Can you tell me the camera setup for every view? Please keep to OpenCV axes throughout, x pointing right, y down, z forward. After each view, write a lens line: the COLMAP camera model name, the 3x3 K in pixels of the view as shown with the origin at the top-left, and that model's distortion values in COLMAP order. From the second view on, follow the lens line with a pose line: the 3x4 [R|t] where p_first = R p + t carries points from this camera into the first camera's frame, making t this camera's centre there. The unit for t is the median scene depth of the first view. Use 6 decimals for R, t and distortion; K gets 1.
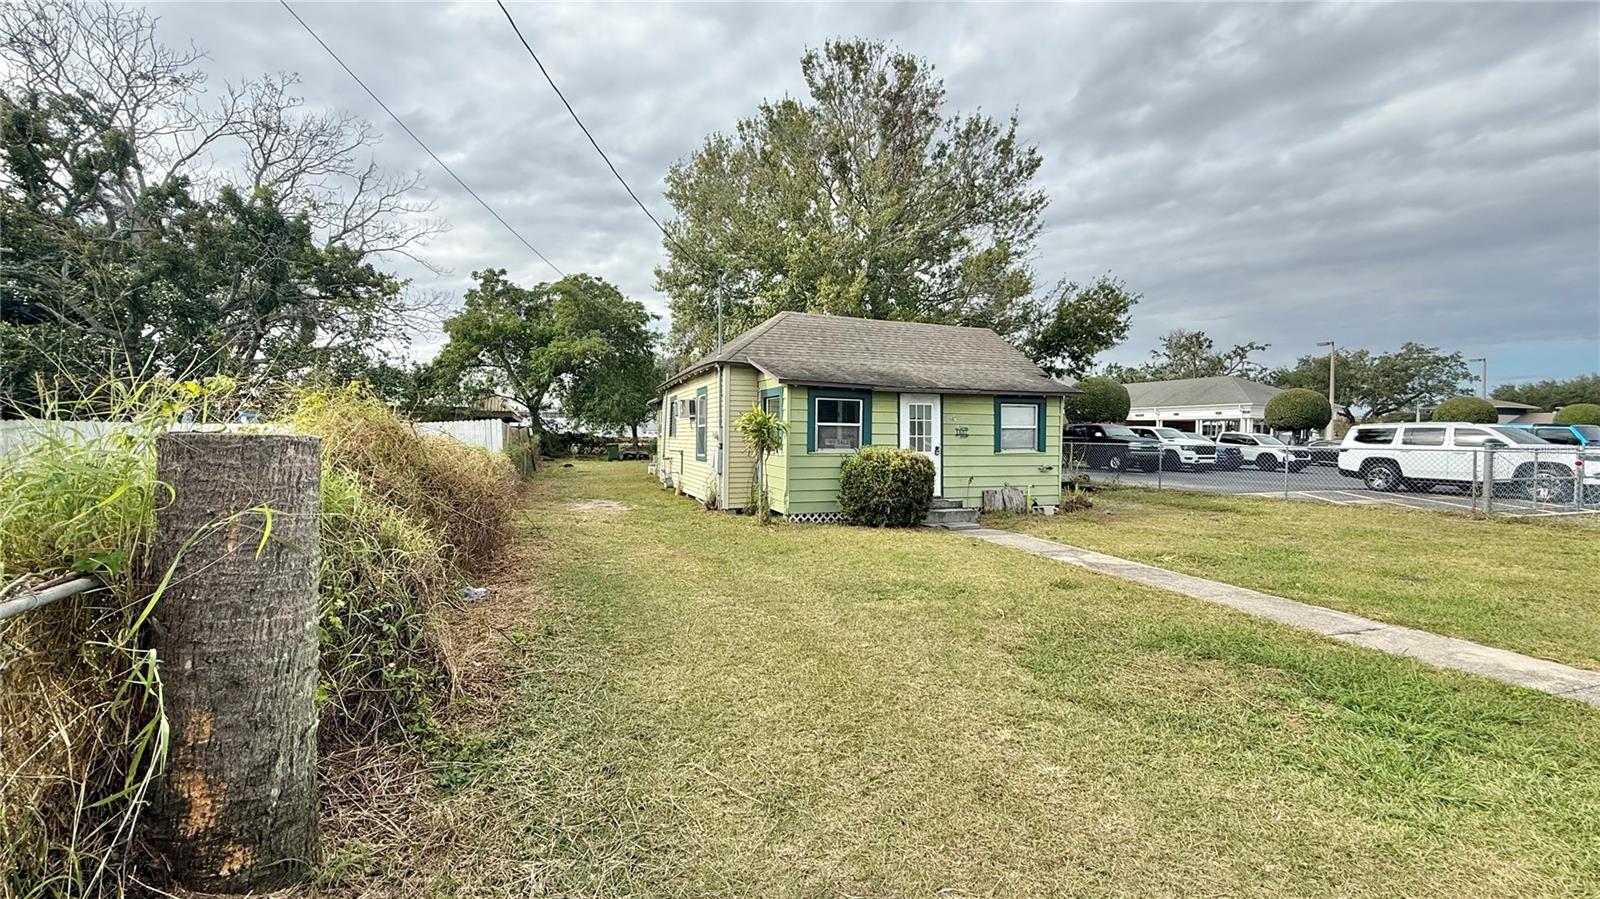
lens RADIAL K [[636.8, 0, 796.4], [0, 636.8, 452.7], [0, 0, 1]] dist [0.001799, -0.000049]
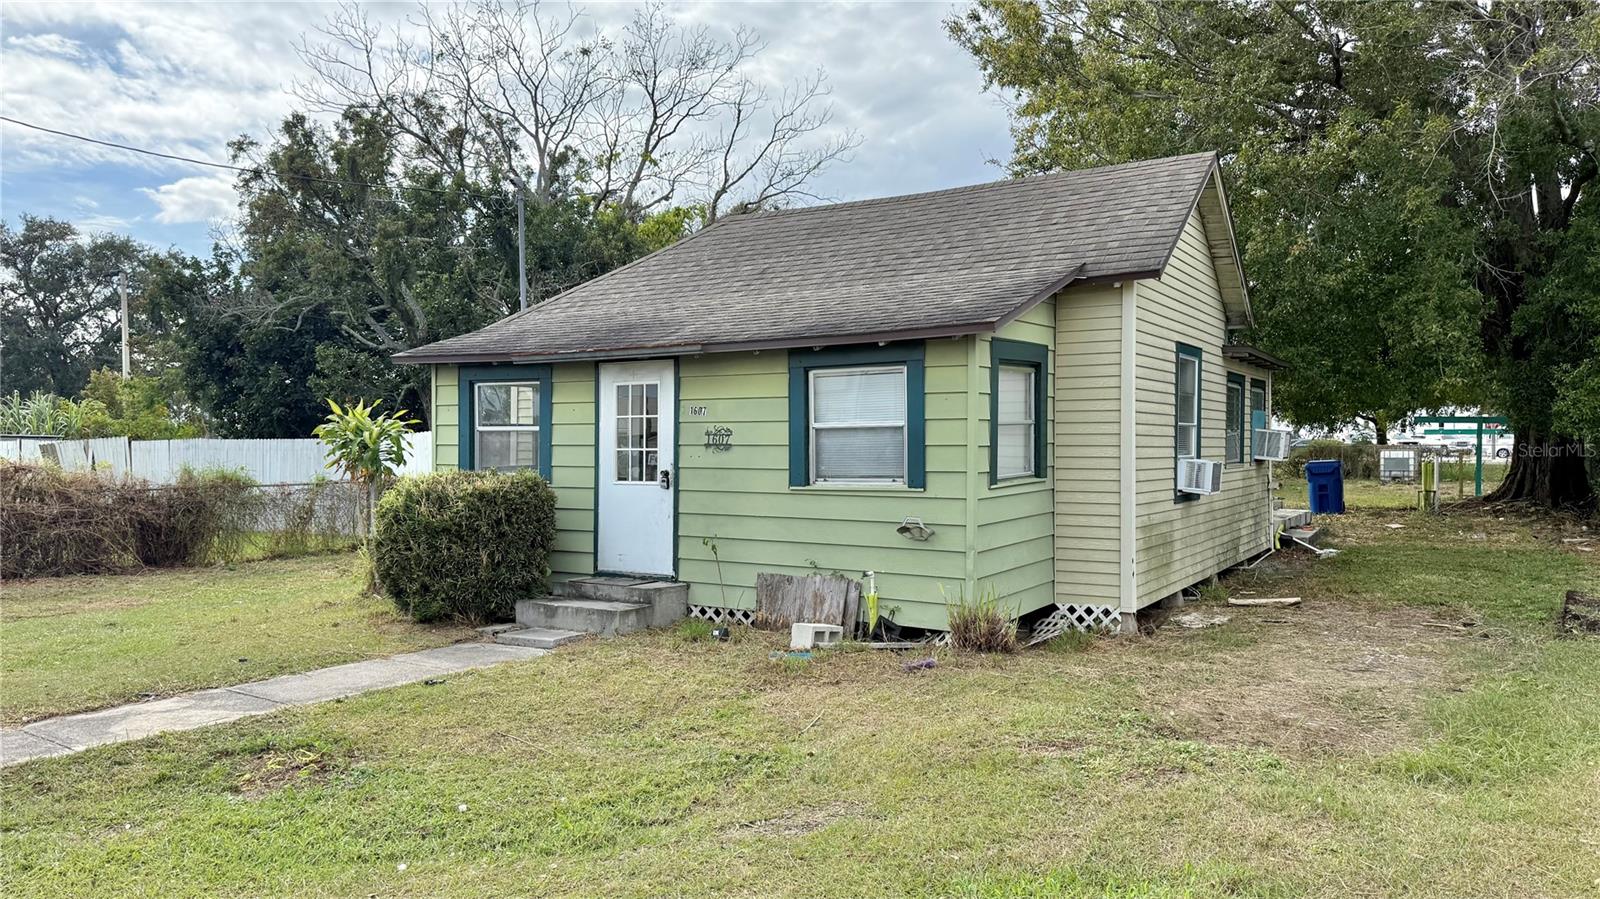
lens RADIAL K [[1119.1, 0, 793.2], [0, 1119.1, 452.9], [0, 0, 1]] dist [0.097486, -0.152347]
pose [[0.602957, -0.002746, -0.797769, 0.555281], [-0.011480, 0.999861, -0.012119, -0.008069], [0.797691, 0.016466, 0.602841, 0.340624]]
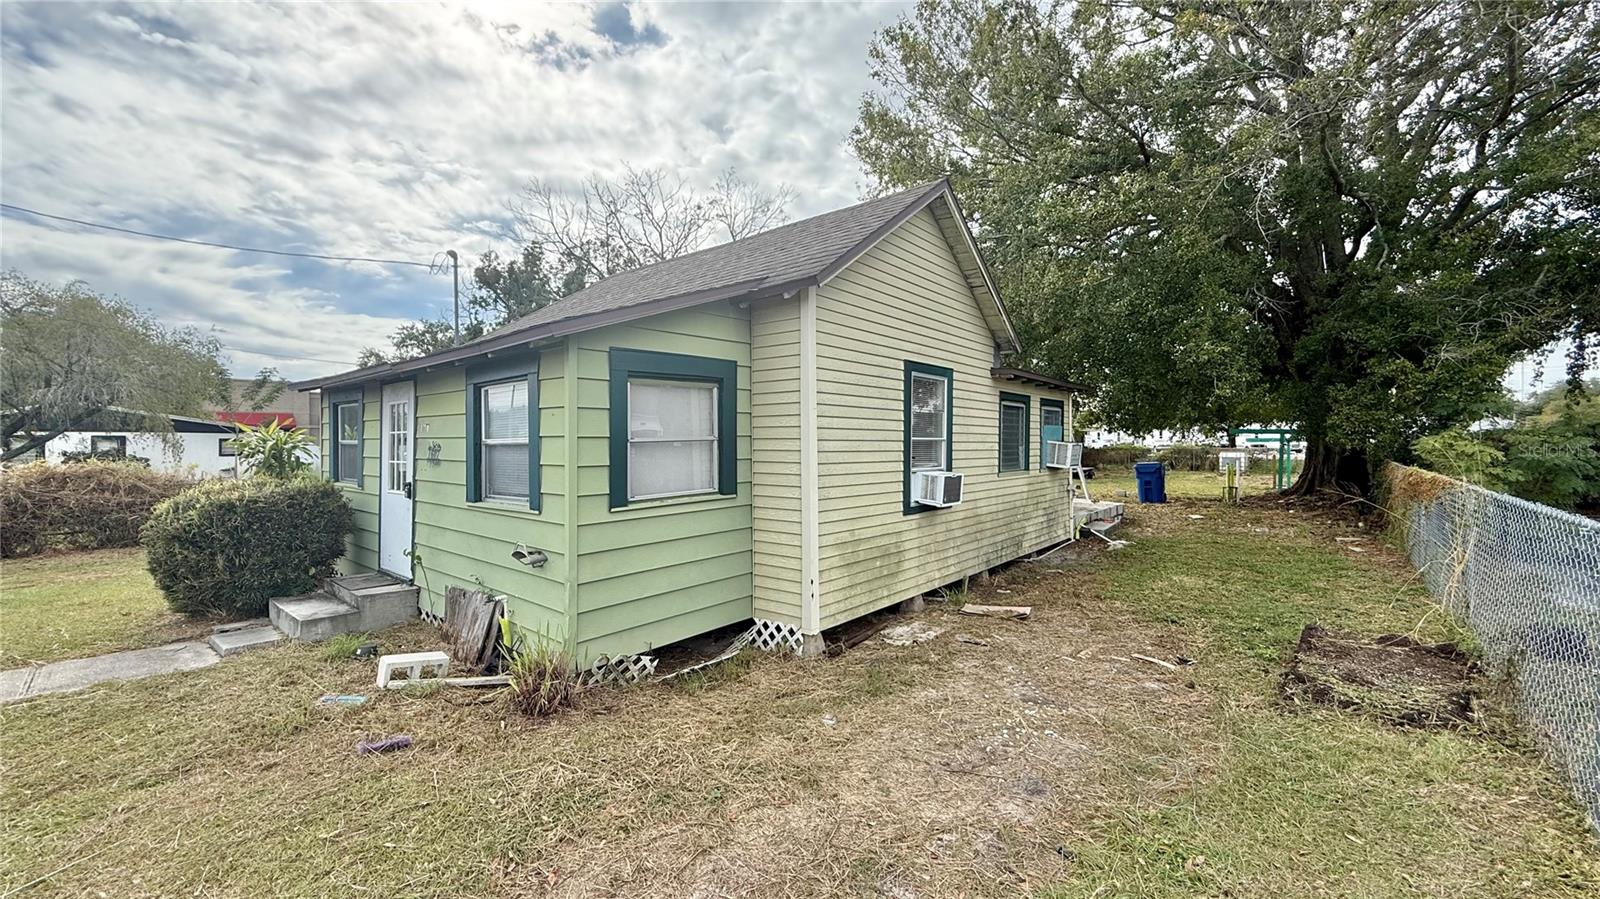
lens RADIAL K [[639.1, 0, 795.0], [0, 639.1, 451.6], [0, 0, 1]] dist [0.000436, -0.000258]
pose [[0.487584, 0.001039, -0.873076, 0.488021], [-0.015020, 0.999861, -0.007198, -0.020815], [0.872947, 0.016623, 0.487532, 0.601112]]
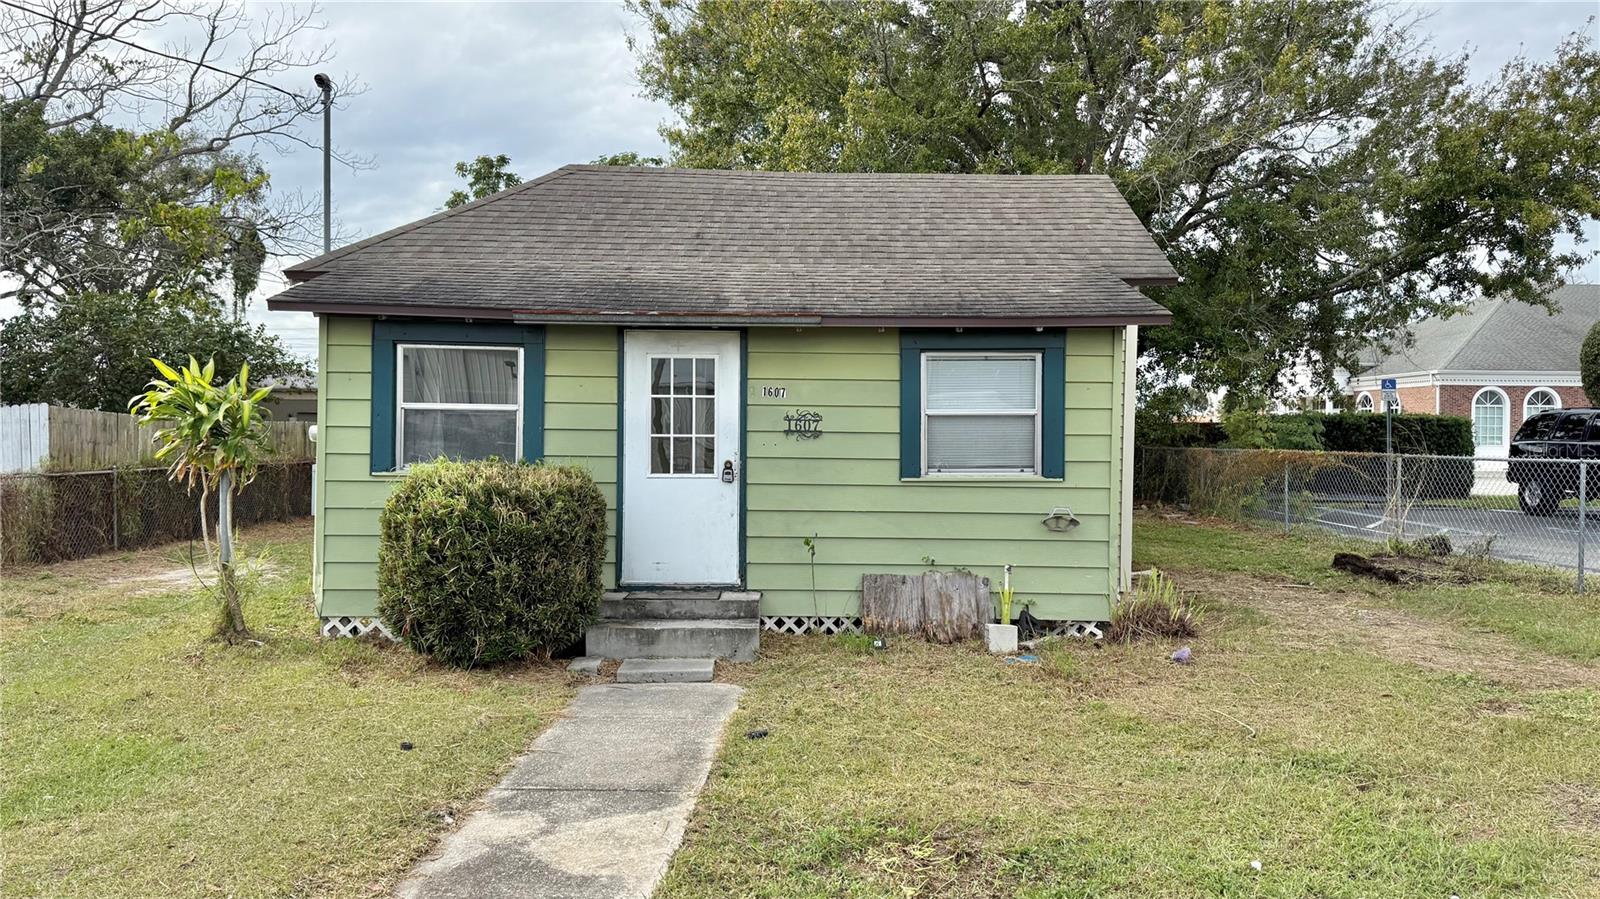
lens RADIAL K [[1119.1, 0, 793.2], [0, 1119.1, 452.9], [0, 0, 1]] dist [0.097486, -0.152347]
pose [[0.943290, 0.005271, -0.331927, 0.291886], [-0.009611, 0.999888, -0.011436, -0.004185], [0.331829, 0.013978, 0.943236, 0.206368]]
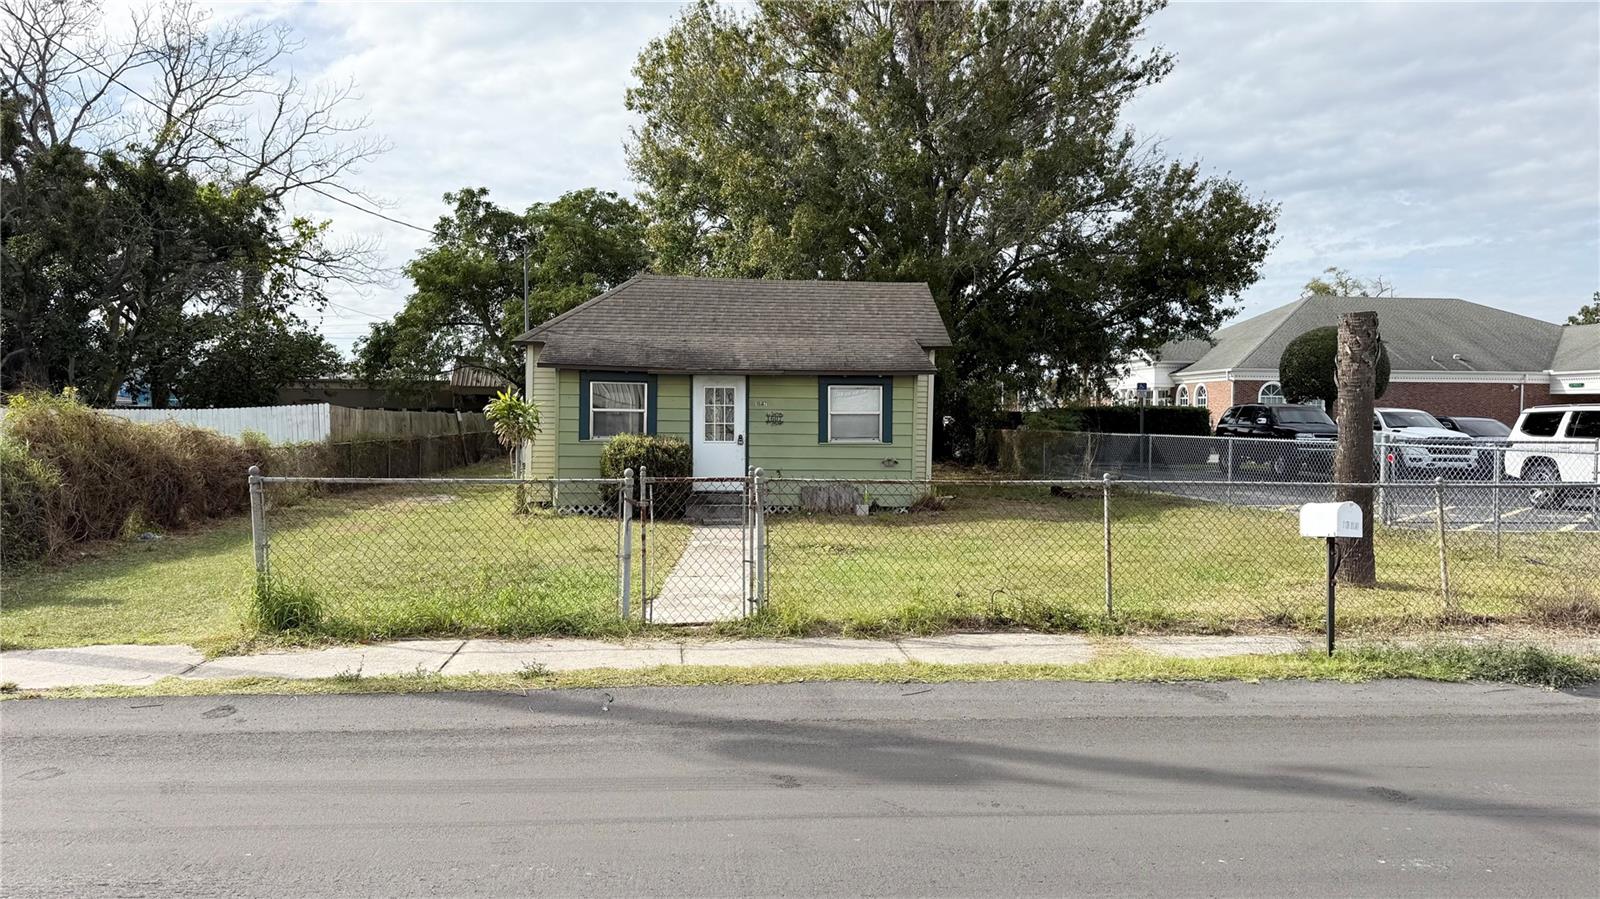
lens RADIAL K [[1119.1, 0, 793.2], [0, 1119.1, 452.9], [0, 0, 1]] dist [0.097486, -0.152347]
pose [[0.967272, 0.008861, -0.253586, 0.404083], [-0.008285, 0.999960, 0.003338, 0.005539], [0.253605, -0.001128, 0.967307, -0.281279]]
